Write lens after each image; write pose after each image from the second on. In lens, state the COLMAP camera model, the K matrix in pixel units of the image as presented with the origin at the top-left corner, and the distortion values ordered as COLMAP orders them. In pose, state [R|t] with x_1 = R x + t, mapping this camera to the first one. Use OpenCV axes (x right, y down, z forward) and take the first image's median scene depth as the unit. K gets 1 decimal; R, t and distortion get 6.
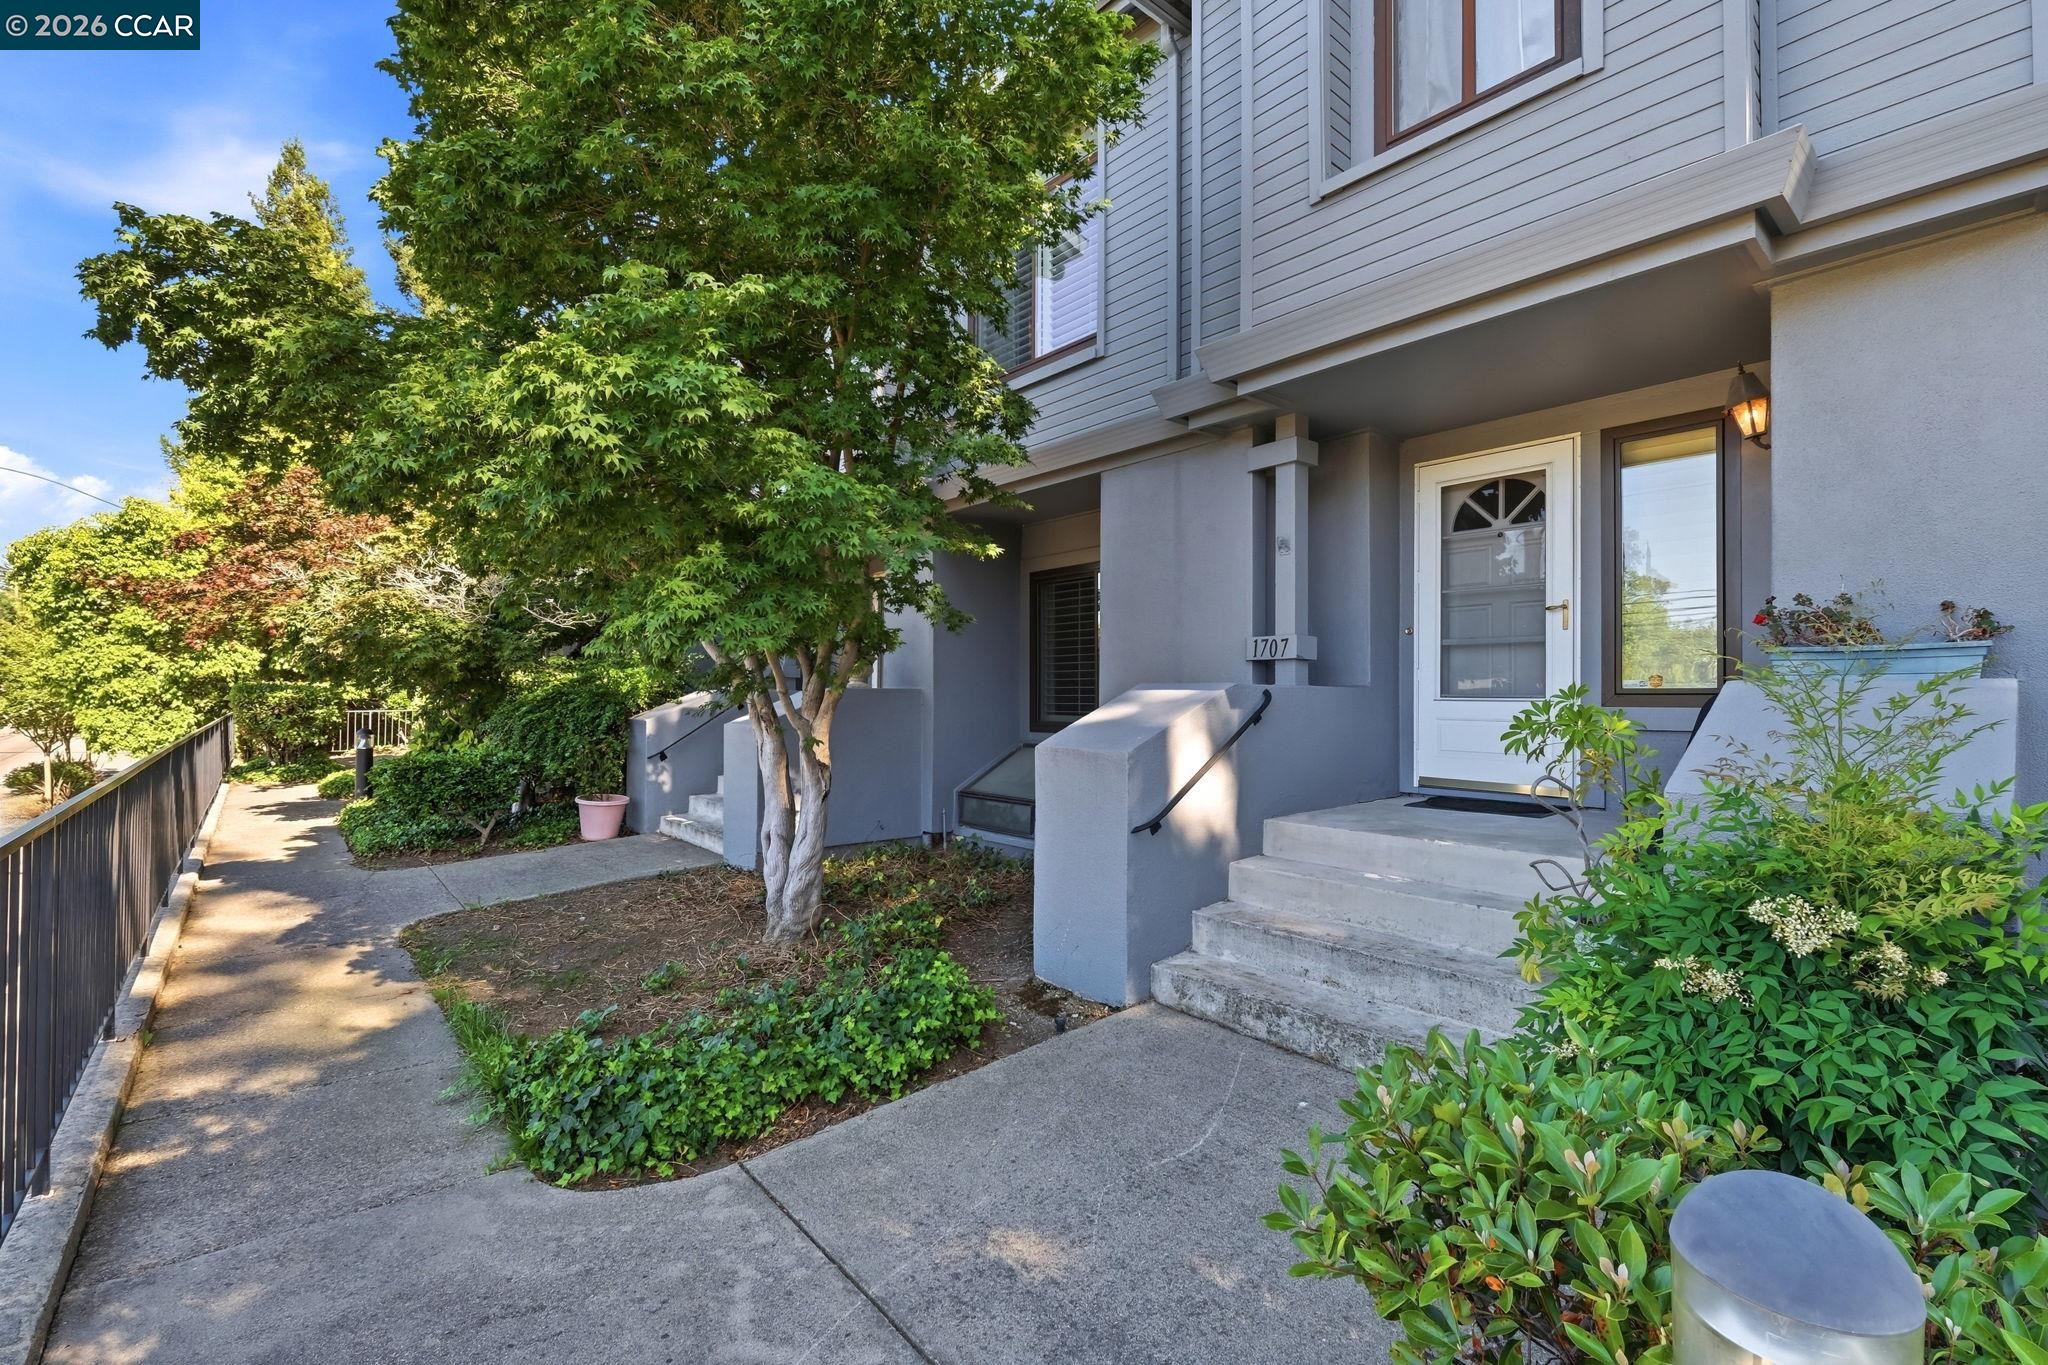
lens RADIAL K [[888.8, 0, 1024.5], [0, 888.8, 686.6], [0, 0, 1]] dist [-0.012564, 0.000187]
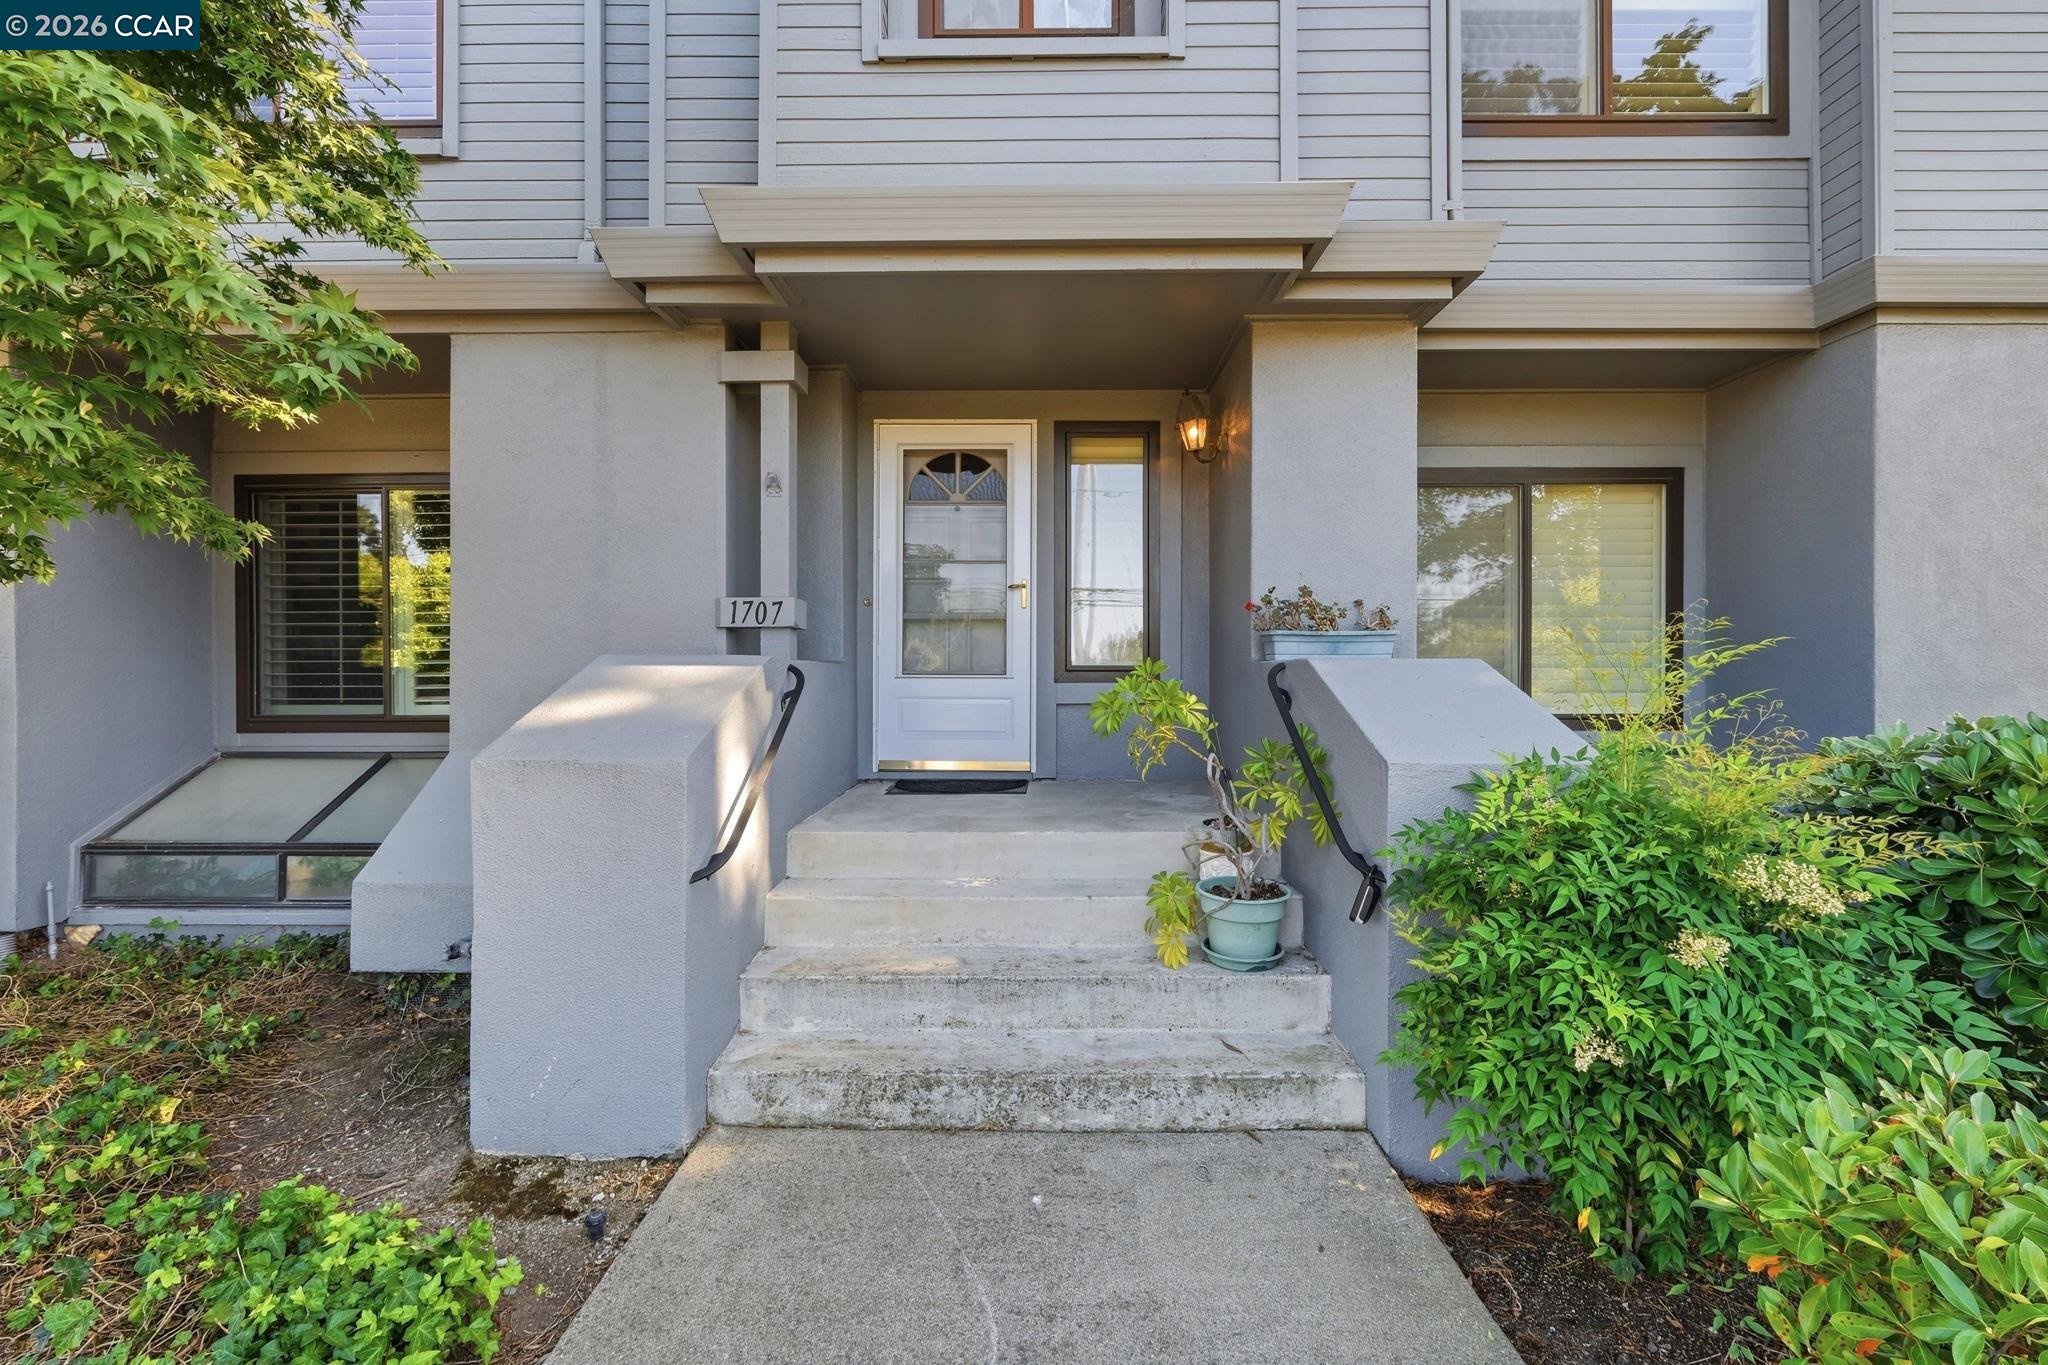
lens RADIAL K [[888.8, 0, 1024.1], [0, 888.8, 682.8], [0, 0, 1]] dist [-0.012564, 0.000187]
pose [[0.652518, -0.010056, 0.757706, -0.176434], [-0.004983, 0.999833, 0.017561, 0.004140], [-0.757757, -0.015235, 0.652359, 0.327623]]
